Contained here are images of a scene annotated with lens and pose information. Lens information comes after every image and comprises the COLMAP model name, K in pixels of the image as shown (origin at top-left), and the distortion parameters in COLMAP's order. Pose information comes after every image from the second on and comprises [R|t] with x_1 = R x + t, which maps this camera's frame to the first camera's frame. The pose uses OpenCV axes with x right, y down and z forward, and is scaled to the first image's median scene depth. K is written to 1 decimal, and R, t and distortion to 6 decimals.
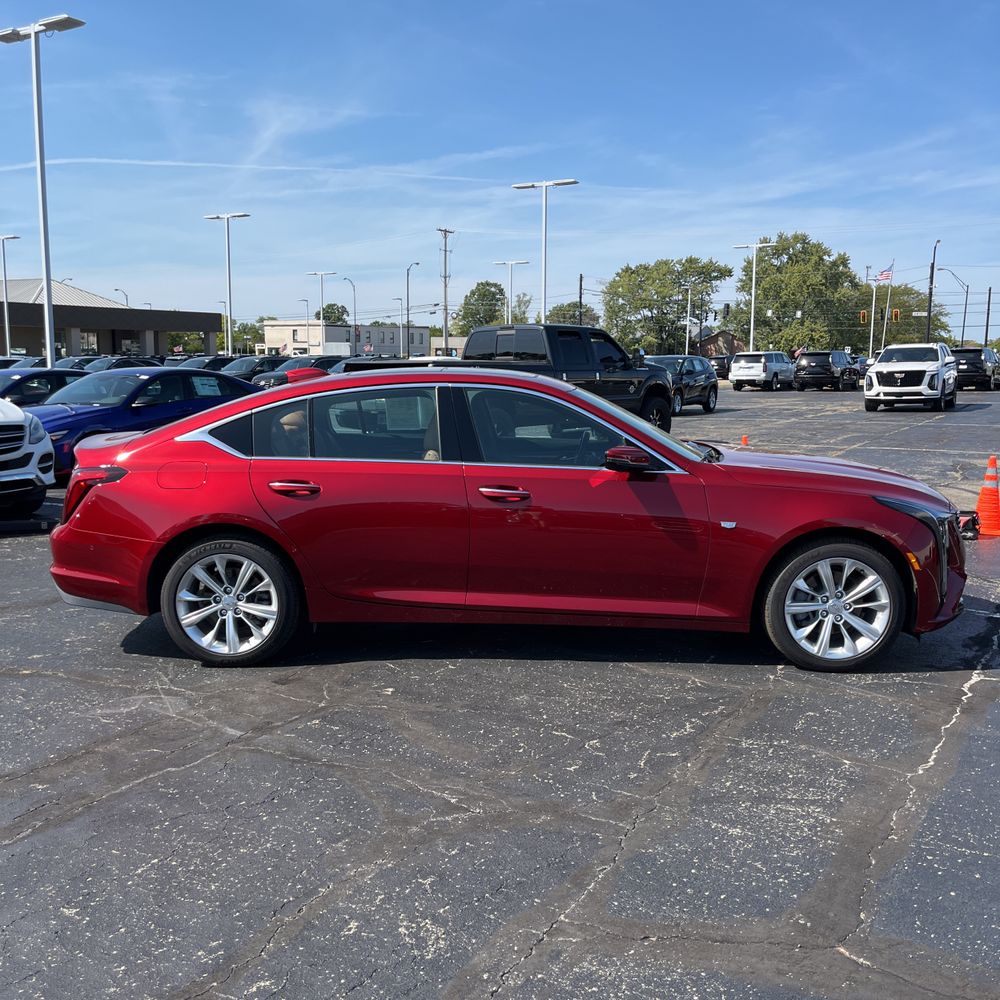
lens RADIAL K [[1018.7, 0, 503.5], [0, 1018.7, 495.3], [0, 0, 1]] dist [0.030044, 0.000000]
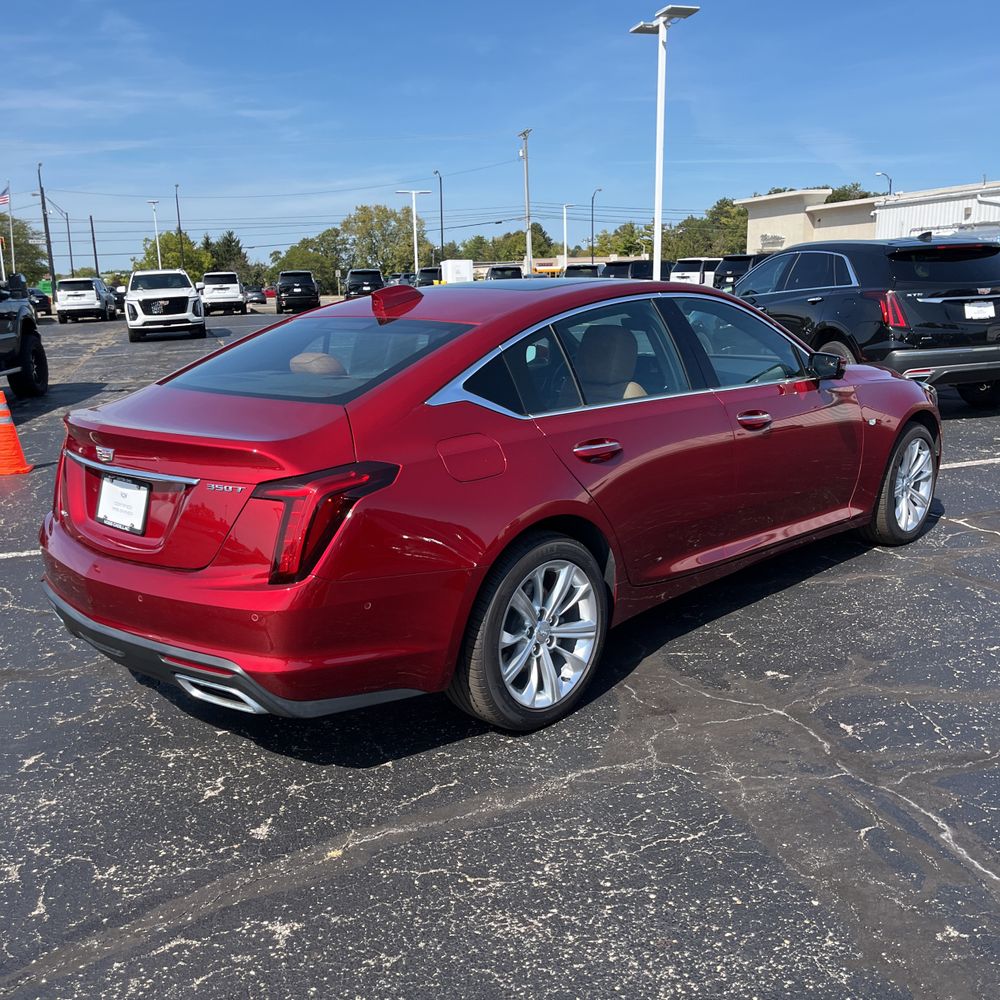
lens RADIAL K [[1018.7, 0, 495.1], [0, 1018.7, 494.4], [0, 0, 1]] dist [0.030044, 0.000000]
pose [[0.642989, -0.173893, 0.745873, -0.792013], [0.126077, 0.984629, 0.120870, -0.072351], [-0.755427, 0.016319, 0.655030, 0.593686]]
